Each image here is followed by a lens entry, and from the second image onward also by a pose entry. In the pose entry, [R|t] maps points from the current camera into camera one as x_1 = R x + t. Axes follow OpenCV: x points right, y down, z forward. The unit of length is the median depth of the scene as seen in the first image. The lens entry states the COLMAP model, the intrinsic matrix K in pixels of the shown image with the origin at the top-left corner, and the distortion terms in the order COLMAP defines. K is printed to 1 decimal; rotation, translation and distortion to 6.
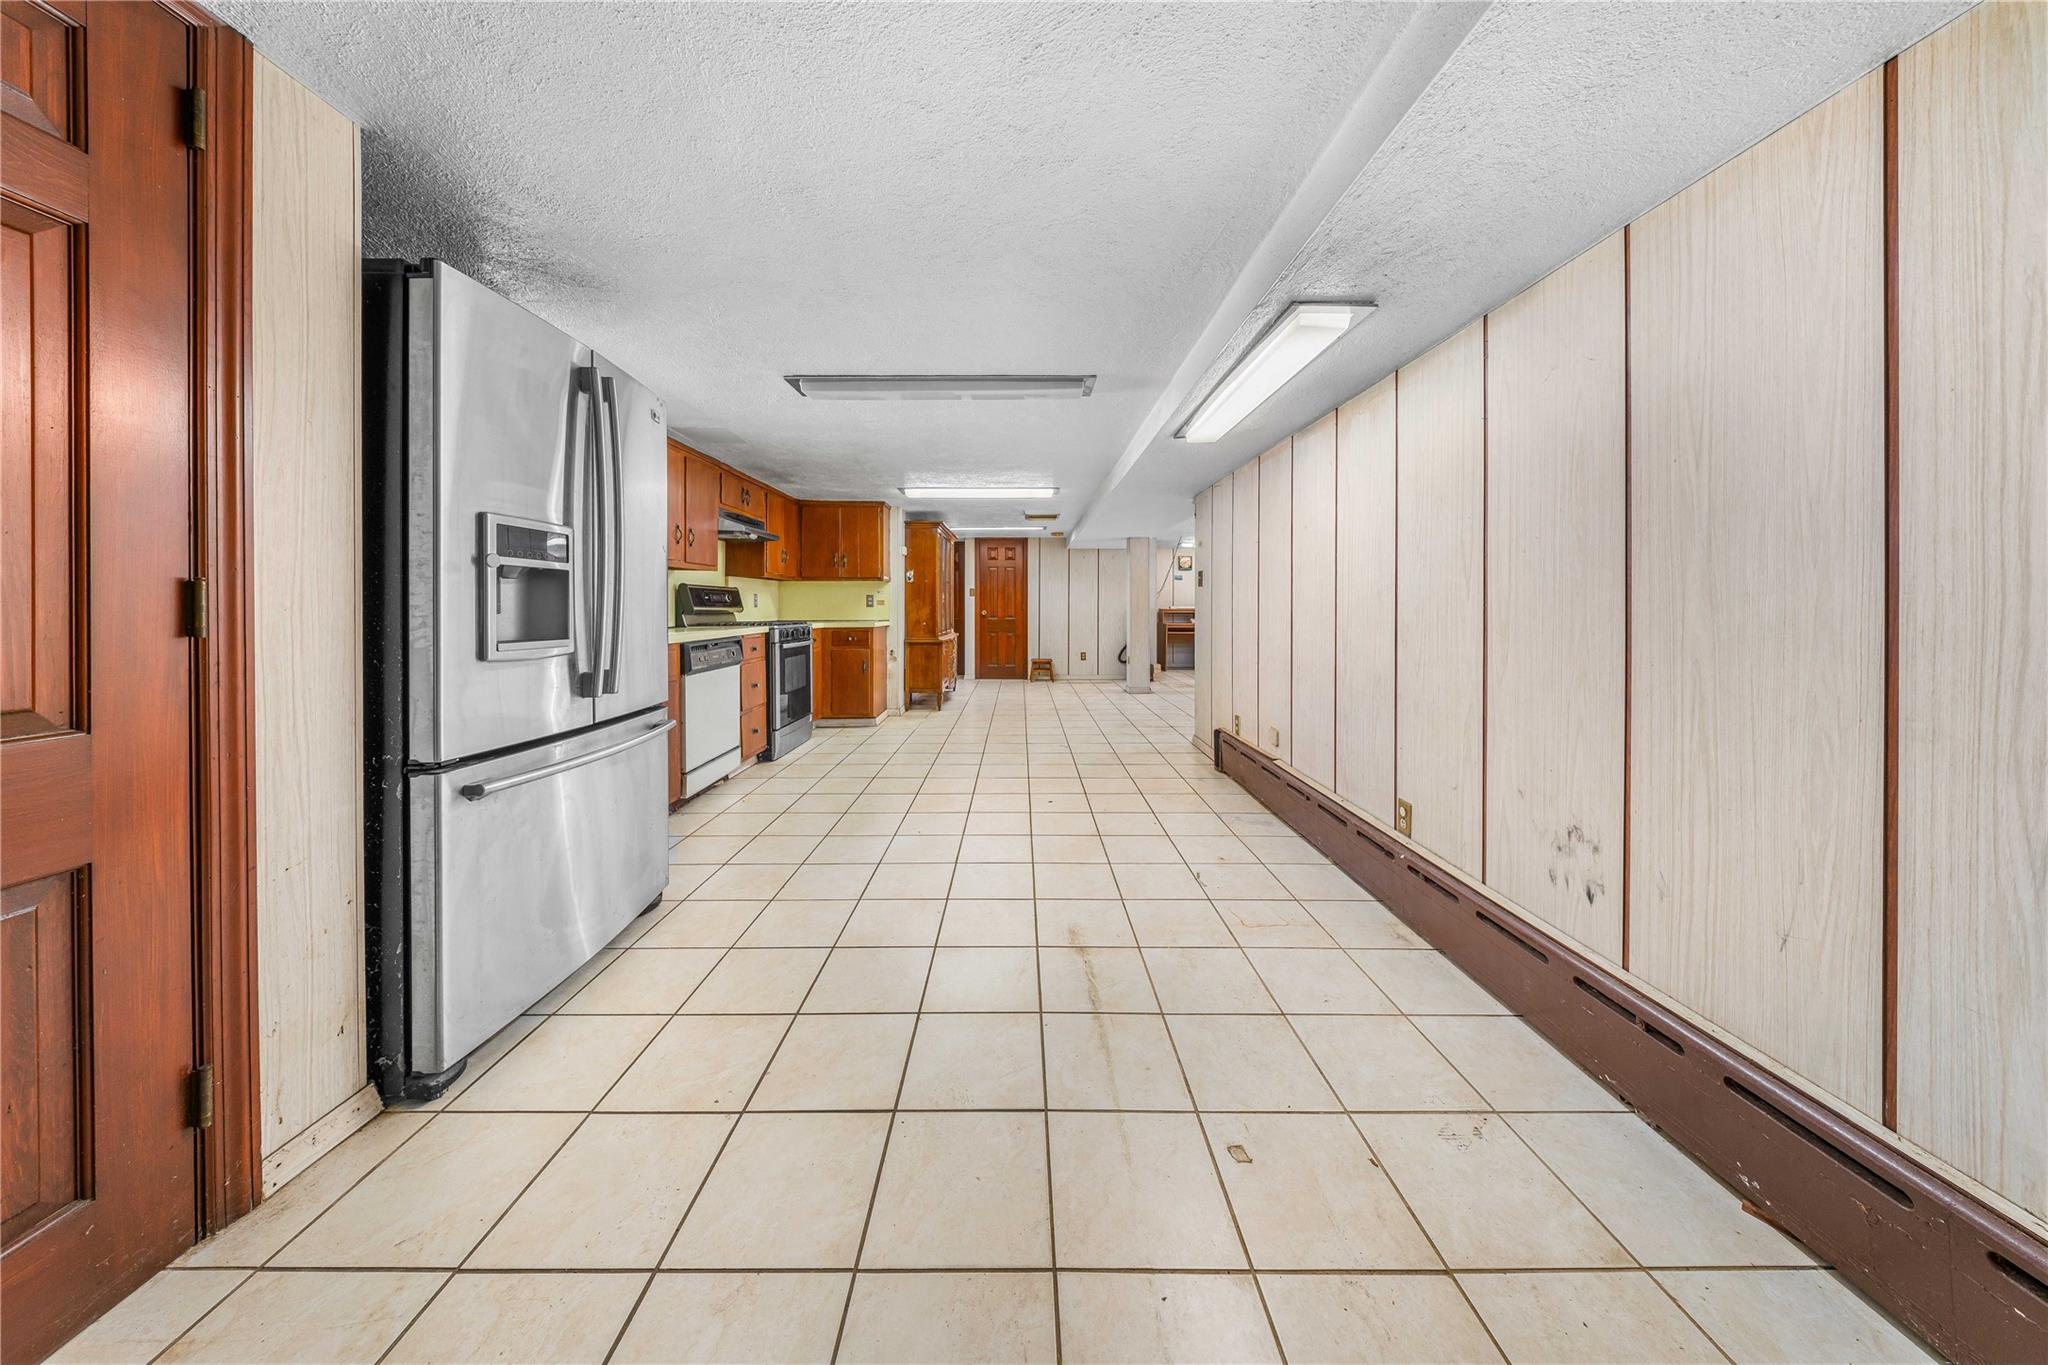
lens RADIAL K [[611.6, 0, 1026.5], [0, 611.6, 616.6], [0, 0, 1]] dist [-0.001805, -0.000131]
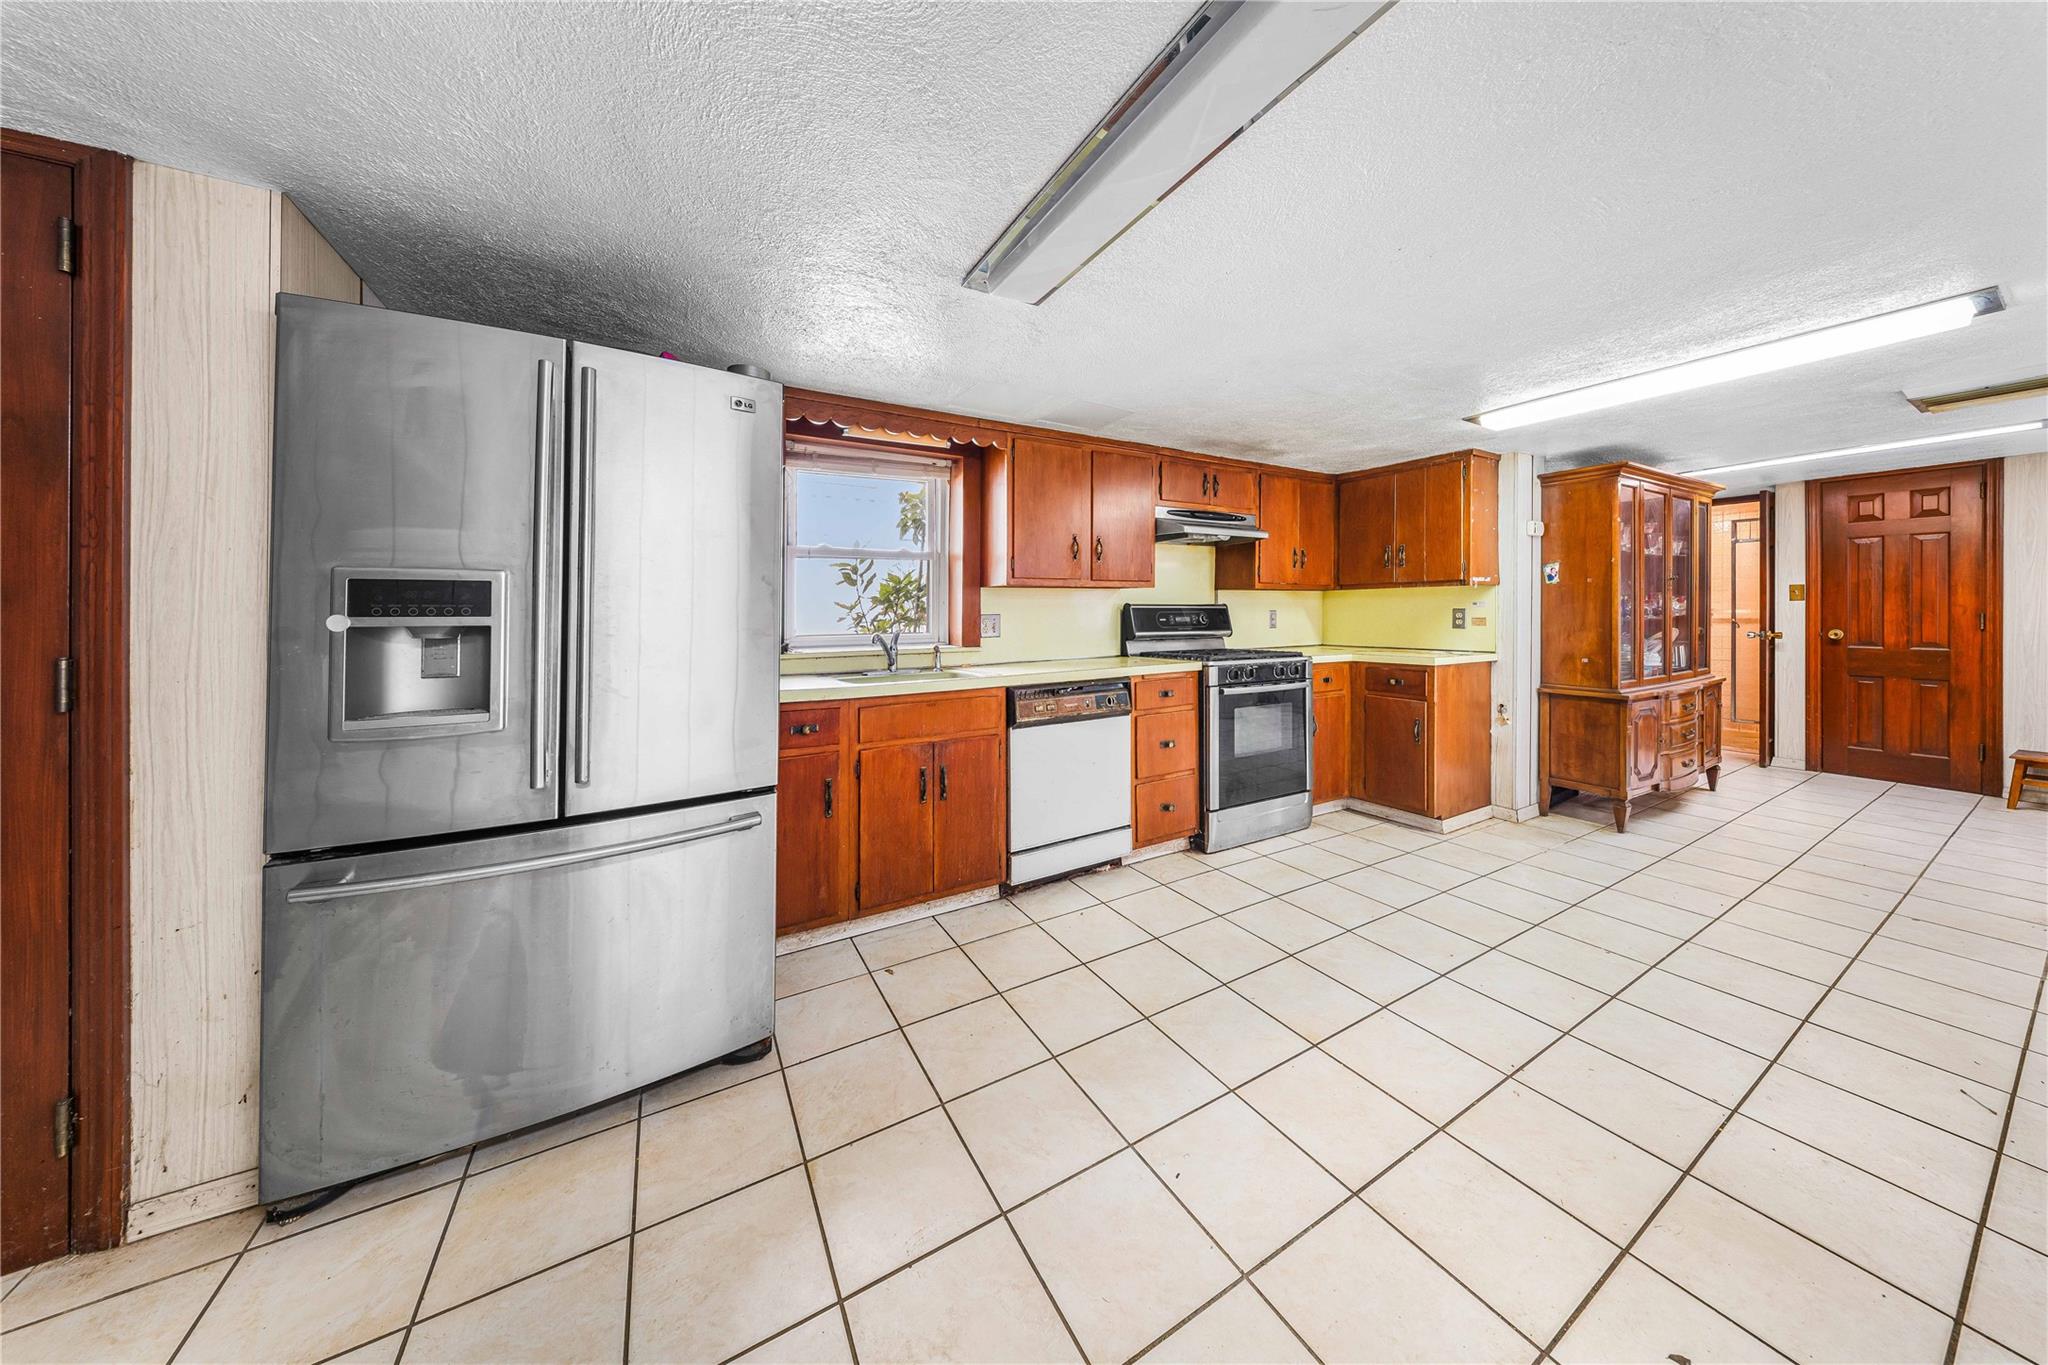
lens RADIAL K [[611.6, 0, 1026.5], [0, 611.6, 616.6], [0, 0, 1]] dist [-0.001805, -0.000131]
pose [[0.475731, 0.001104, -0.879590, 0.087165], [-0.005654, 0.999982, -0.001803, -0.028329], [0.879573, 0.005830, 0.475728, 0.392483]]
